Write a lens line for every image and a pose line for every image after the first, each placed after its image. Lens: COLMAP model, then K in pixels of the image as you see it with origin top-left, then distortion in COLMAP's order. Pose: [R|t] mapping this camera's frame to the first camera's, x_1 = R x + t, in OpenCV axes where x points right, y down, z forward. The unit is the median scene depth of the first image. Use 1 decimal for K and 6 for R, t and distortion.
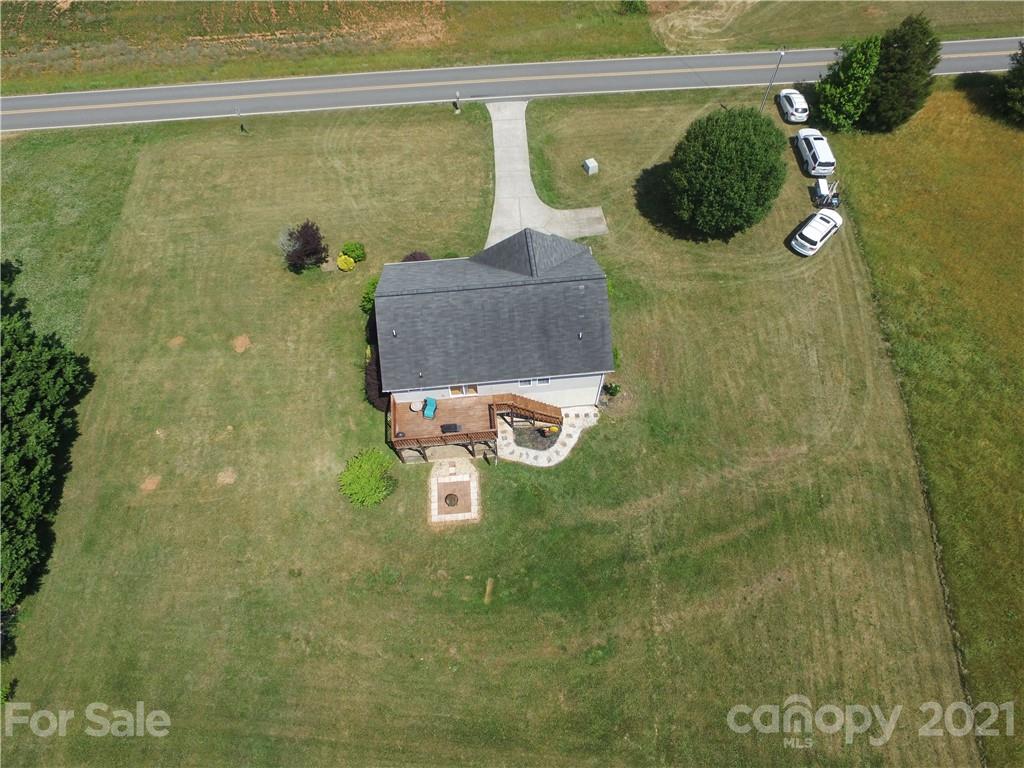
lens RADIAL K [[595.5, 0, 507.8], [0, 595.5, 382.5], [0, 0, 1]] dist [-0.011002, 0.012981]
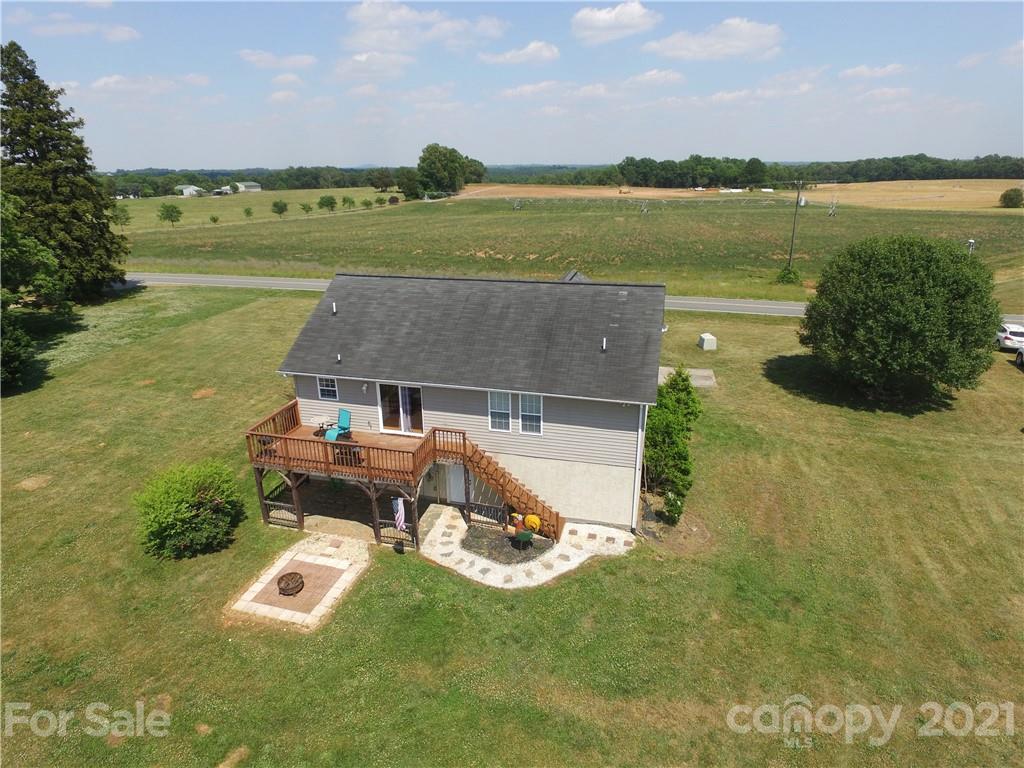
lens RADIAL K [[595.5, 0, 507.8], [0, 595.5, 382.5], [0, 0, 1]] dist [-0.011002, 0.012981]
pose [[0.936315, 0.117439, -0.330941, 0.207744], [-0.300394, 0.755955, -0.581632, 0.285317], [0.181870, 0.644003, 0.743090, 0.515887]]
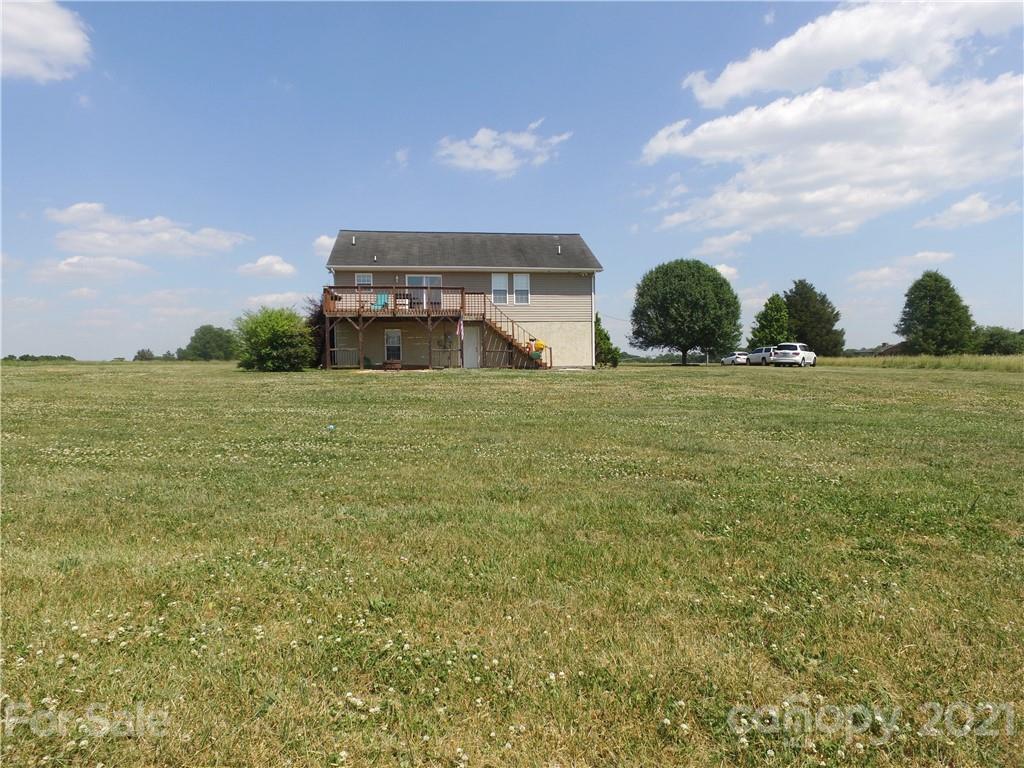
lens RADIAL K [[595.5, 0, 507.8], [0, 595.5, 382.5], [0, 0, 1]] dist [-0.011002, 0.012981]
pose [[0.999512, -0.005691, 0.030723, 0.012784], [0.029098, 0.527806, -0.848866, 0.715656], [-0.011385, 0.849346, 0.527714, 0.623891]]
